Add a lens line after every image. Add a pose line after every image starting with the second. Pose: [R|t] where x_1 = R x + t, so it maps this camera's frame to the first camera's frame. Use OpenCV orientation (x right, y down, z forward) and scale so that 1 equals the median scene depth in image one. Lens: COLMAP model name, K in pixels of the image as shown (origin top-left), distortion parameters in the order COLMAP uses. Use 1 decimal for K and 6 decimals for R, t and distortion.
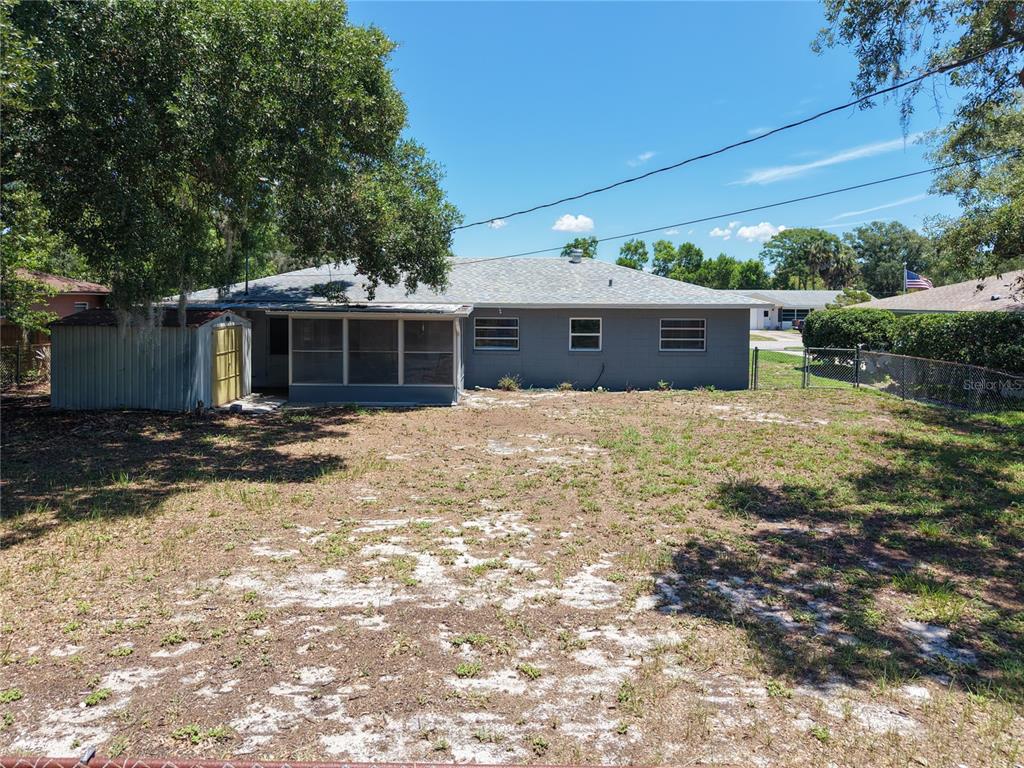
lens RADIAL K [[699.1, 0, 512.0], [0, 699.1, 384.0], [0, 0, 1]] dist [0.004576, -0.001547]
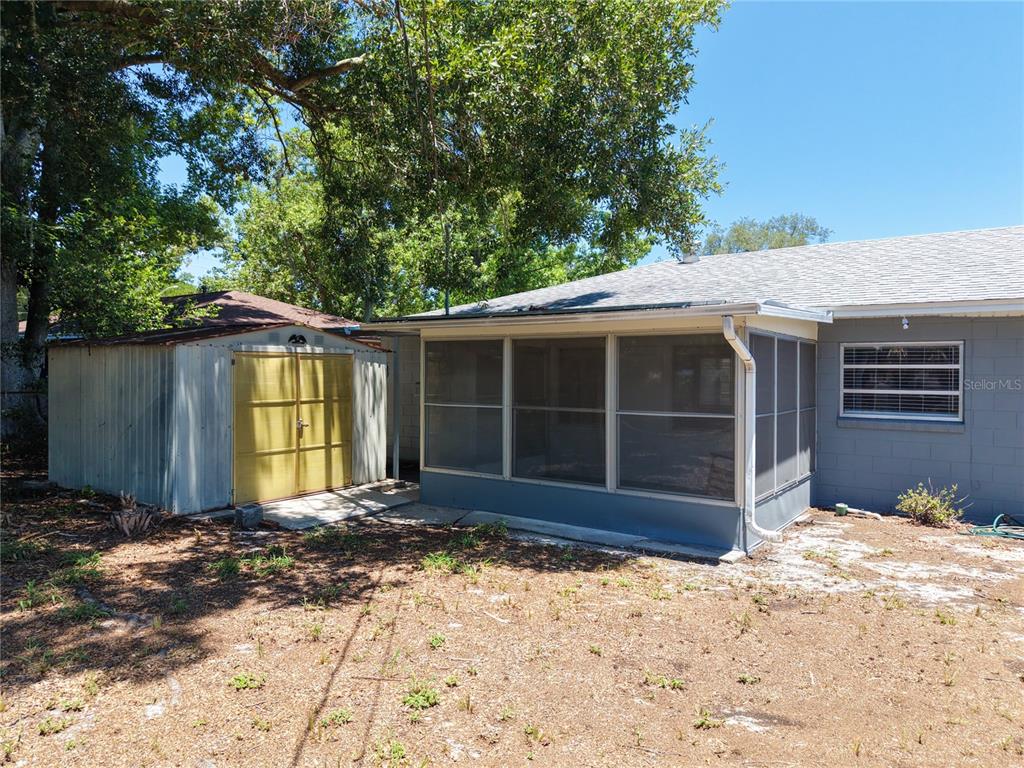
lens RADIAL K [[699.1, 0, 512.0], [0, 699.1, 384.0], [0, 0, 1]] dist [0.004576, -0.001547]
pose [[0.815003, 0.001412, -0.579455, 0.036932], [-0.065674, 0.993779, -0.089948, -0.020264], [0.575723, 0.111363, 0.810025, 0.616548]]
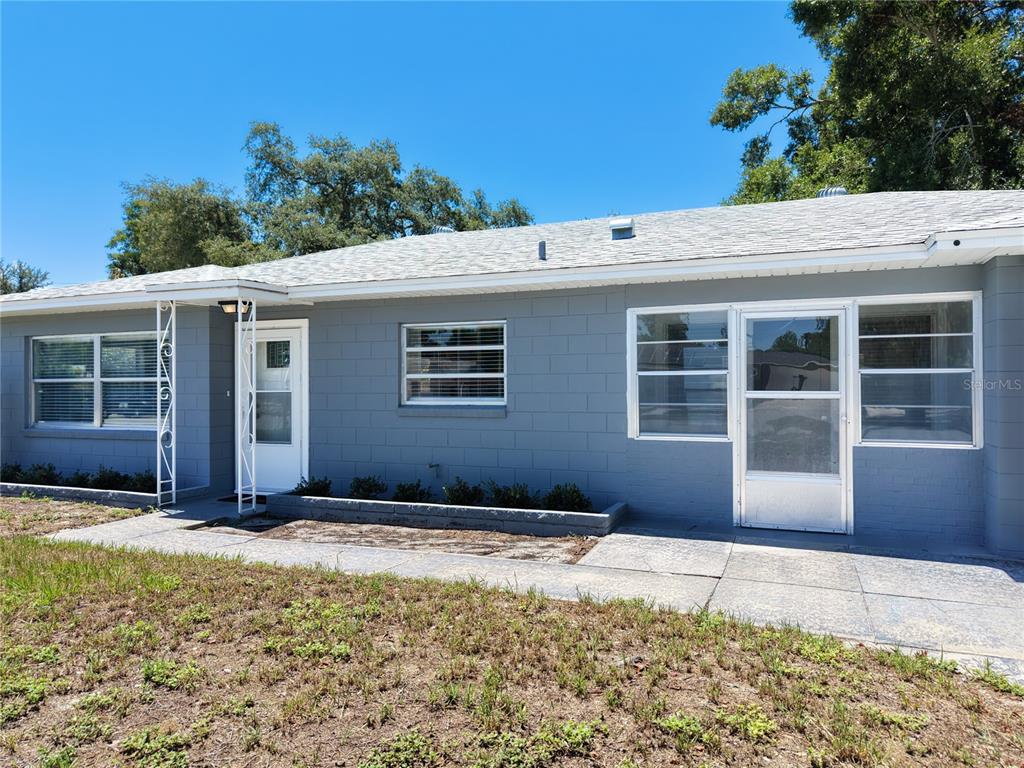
lens RADIAL K [[699.1, 0, 512.0], [0, 699.1, 384.0], [0, 0, 1]] dist [0.004576, -0.001547]
pose [[0.924464, -0.018223, -0.380834, 0.180463], [-0.020547, 0.995024, -0.097490, -0.027549], [0.380716, 0.097951, 0.919490, 0.763670]]
